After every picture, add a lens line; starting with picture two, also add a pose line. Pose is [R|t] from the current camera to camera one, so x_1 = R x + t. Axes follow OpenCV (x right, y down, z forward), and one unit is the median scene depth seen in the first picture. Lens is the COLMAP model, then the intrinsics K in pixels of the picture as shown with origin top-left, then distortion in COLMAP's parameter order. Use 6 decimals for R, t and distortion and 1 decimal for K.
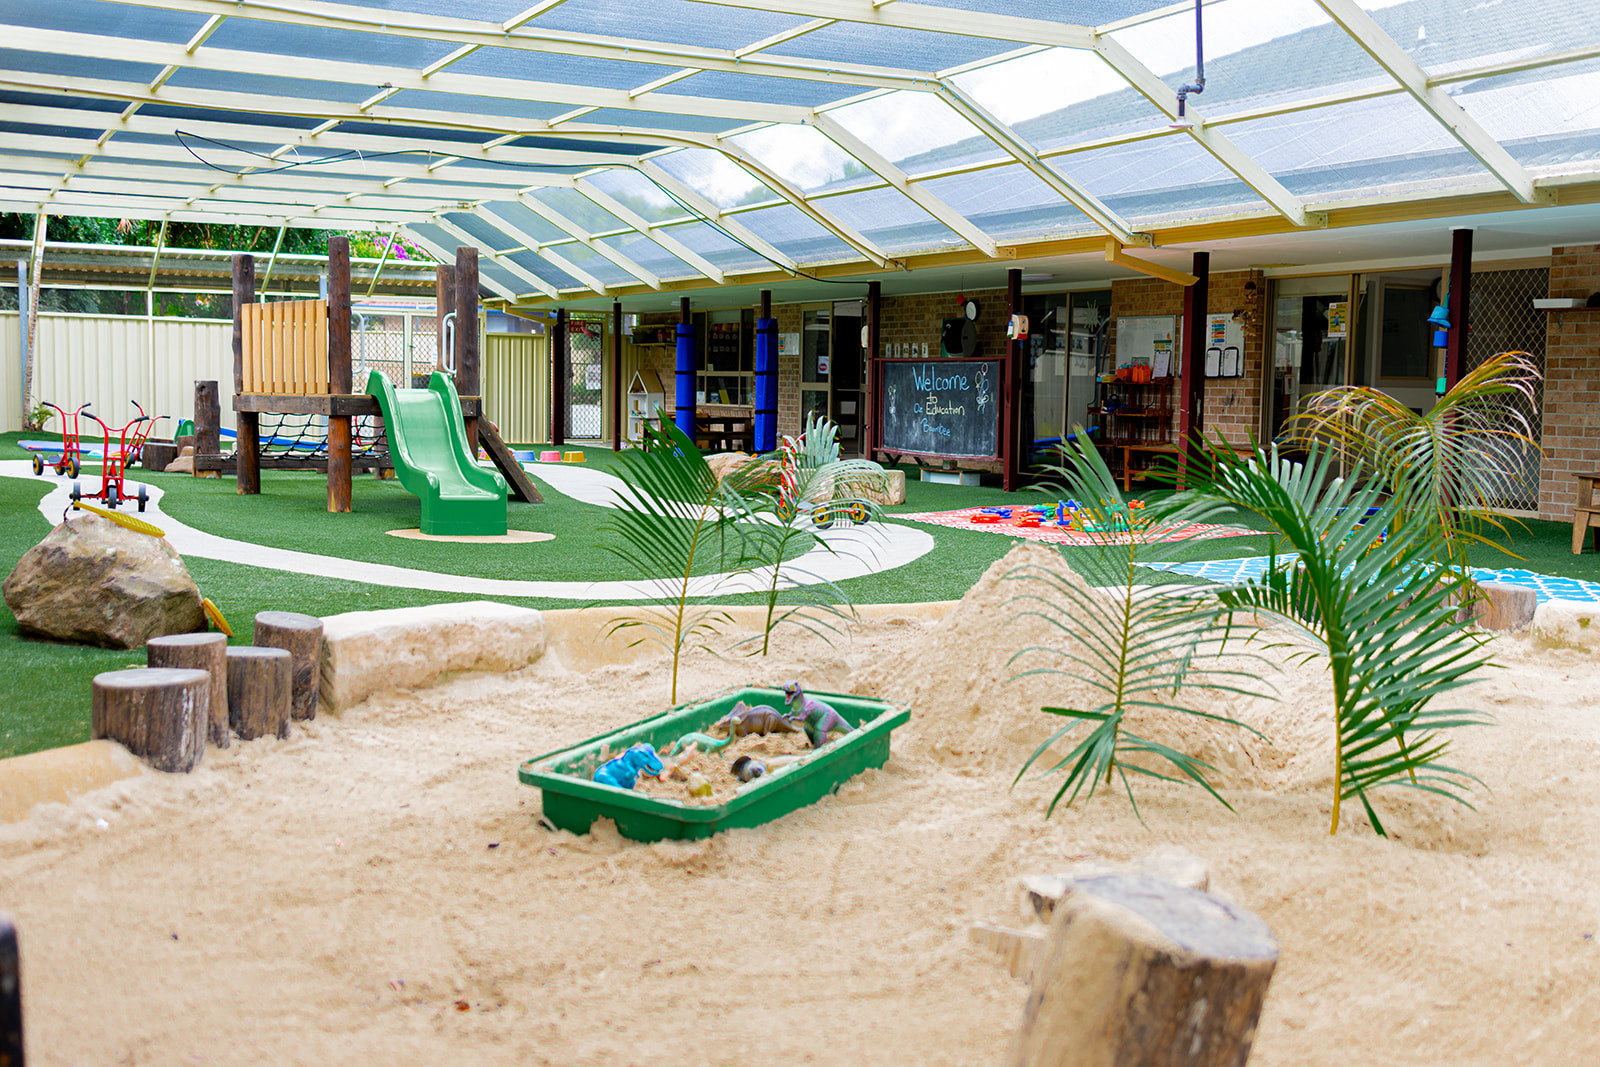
lens RADIAL K [[1716.5, 0, 800.0], [0, 1716.5, 533.5], [0, 0, 1]] dist [0.033191, -0.003532]
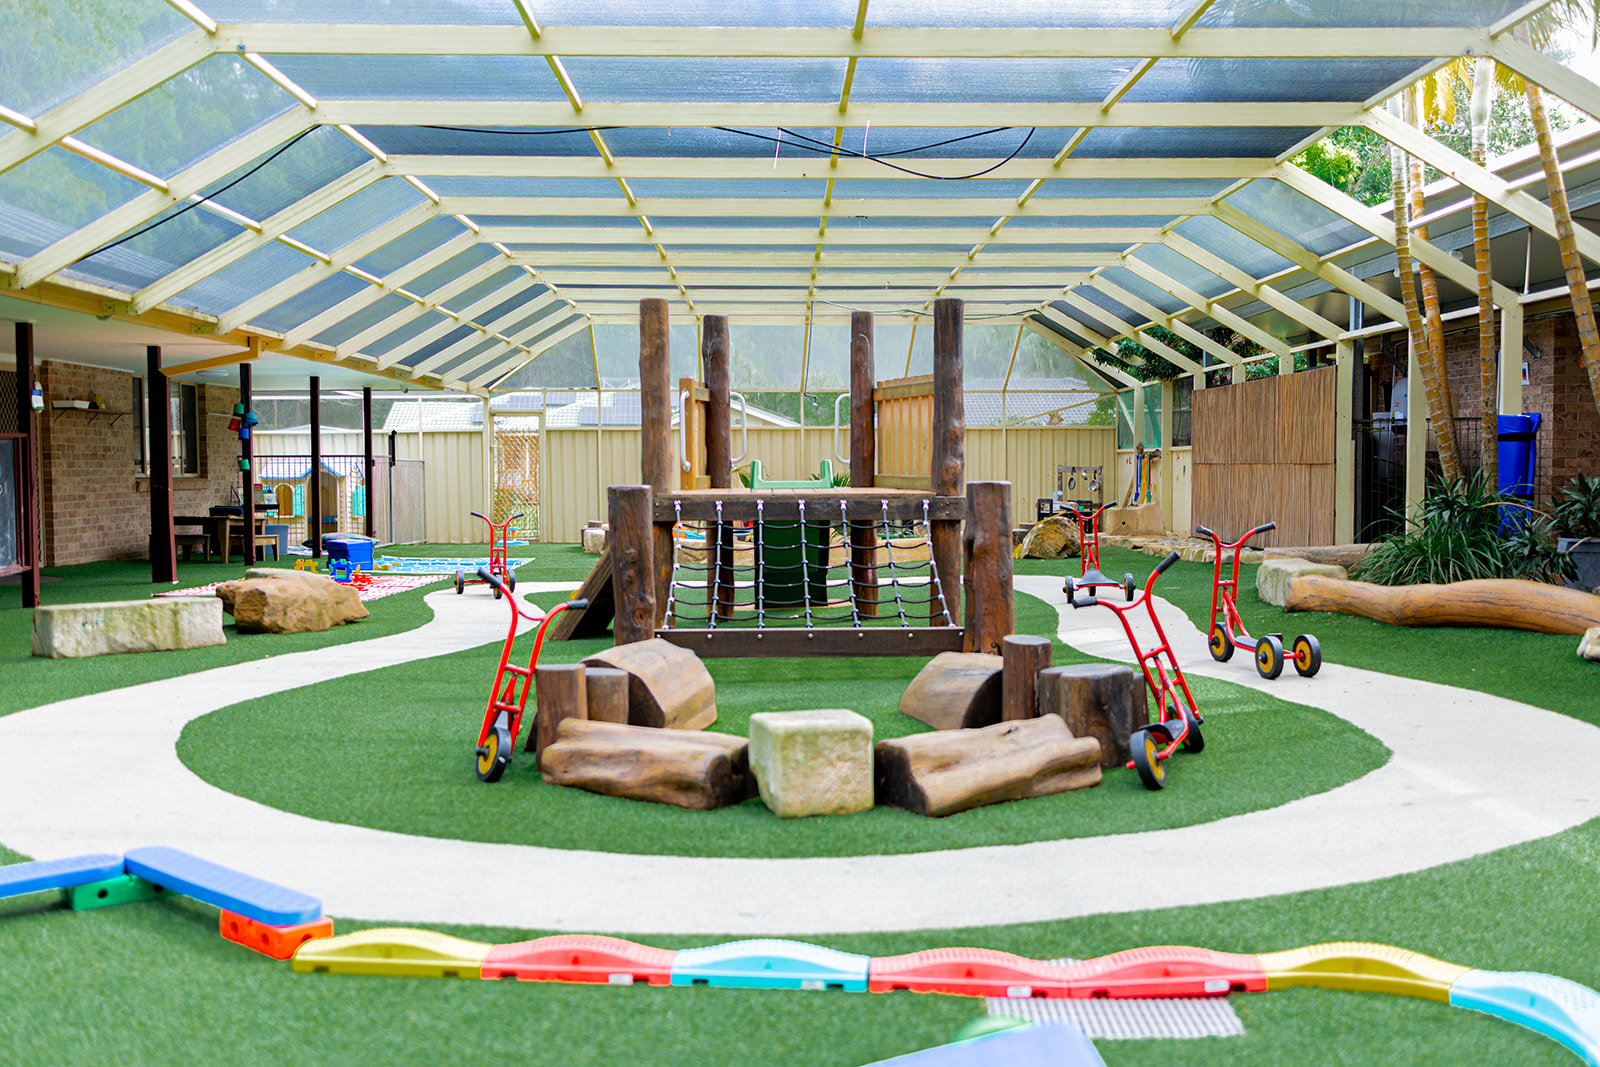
lens RADIAL K [[1716.5, 0, 800.0], [0, 1716.5, 533.5], [0, 0, 1]] dist [0.033191, -0.003532]
pose [[-0.892250, -0.031336, 0.450453, -0.517516], [0.028570, 0.991672, 0.125578, -0.139290], [-0.450637, 0.124916, -0.883925, 1.460933]]
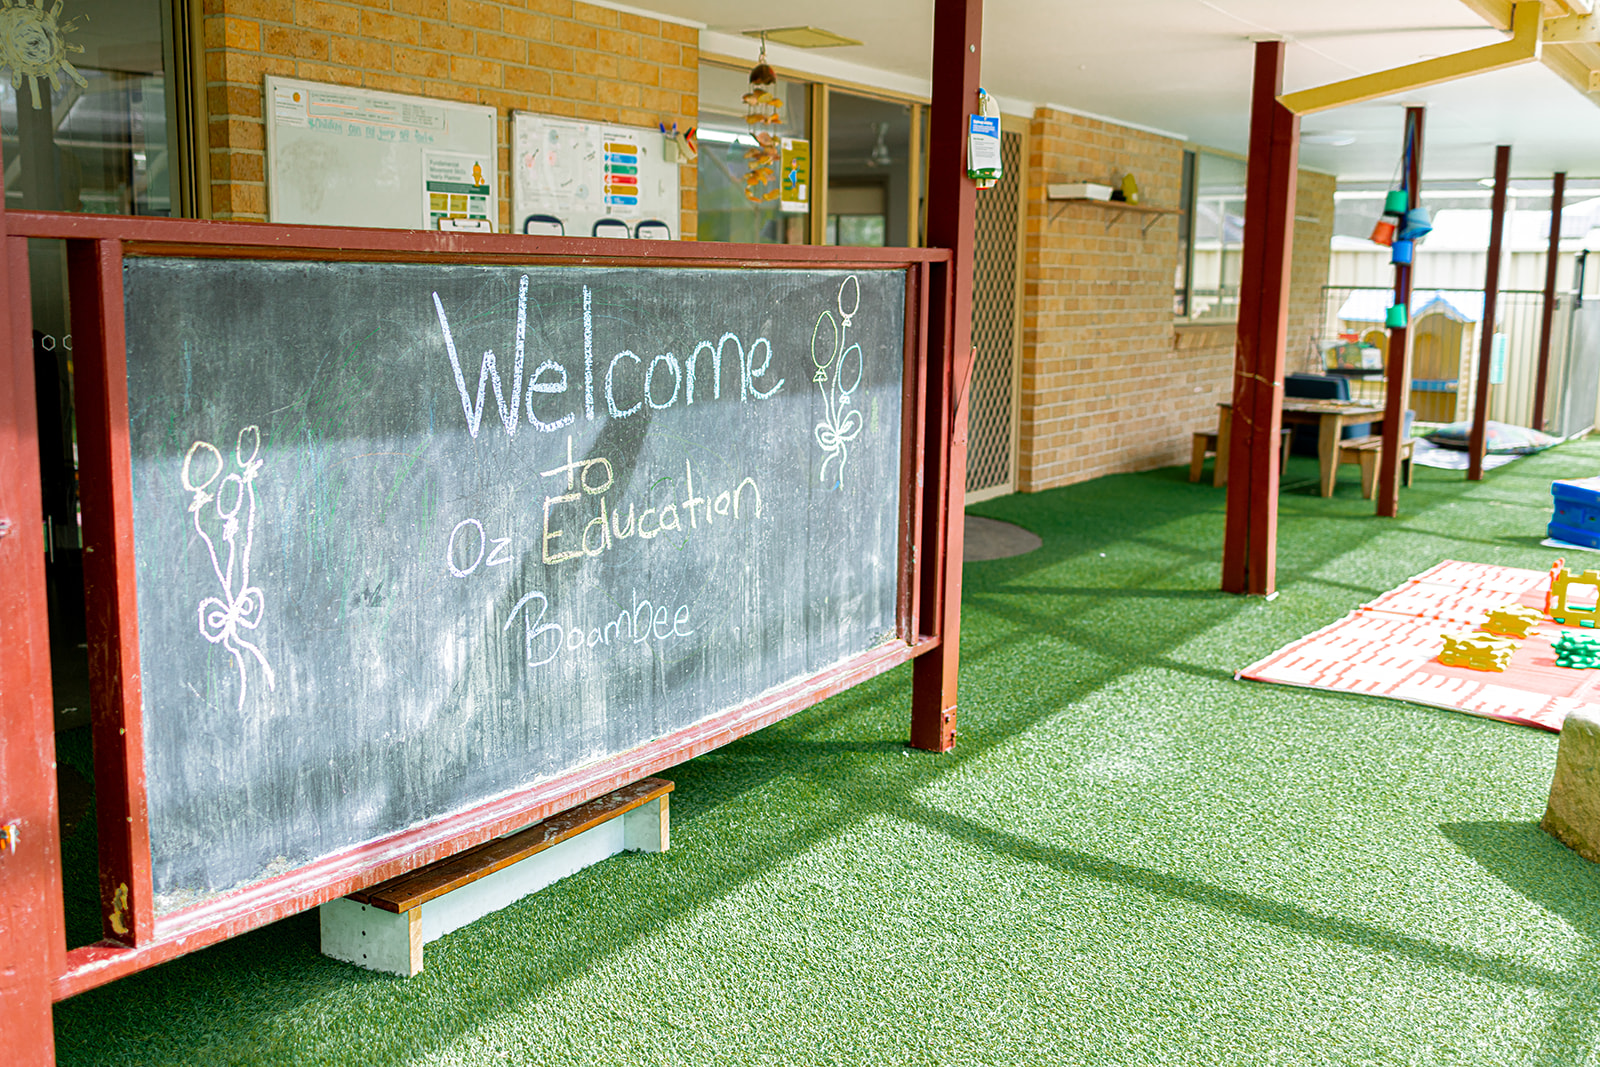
lens RADIAL K [[1623.7, 0, 770.0], [0, 1623.7, 536.9], [0, 0, 1]] dist [-0.006646, -0.017142]
pose [[-0.494363, -0.167436, 0.852977, -0.079017], [0.048579, 0.974418, 0.219429, -0.110308], [-0.867897, 0.149914, -0.473583, 1.088272]]
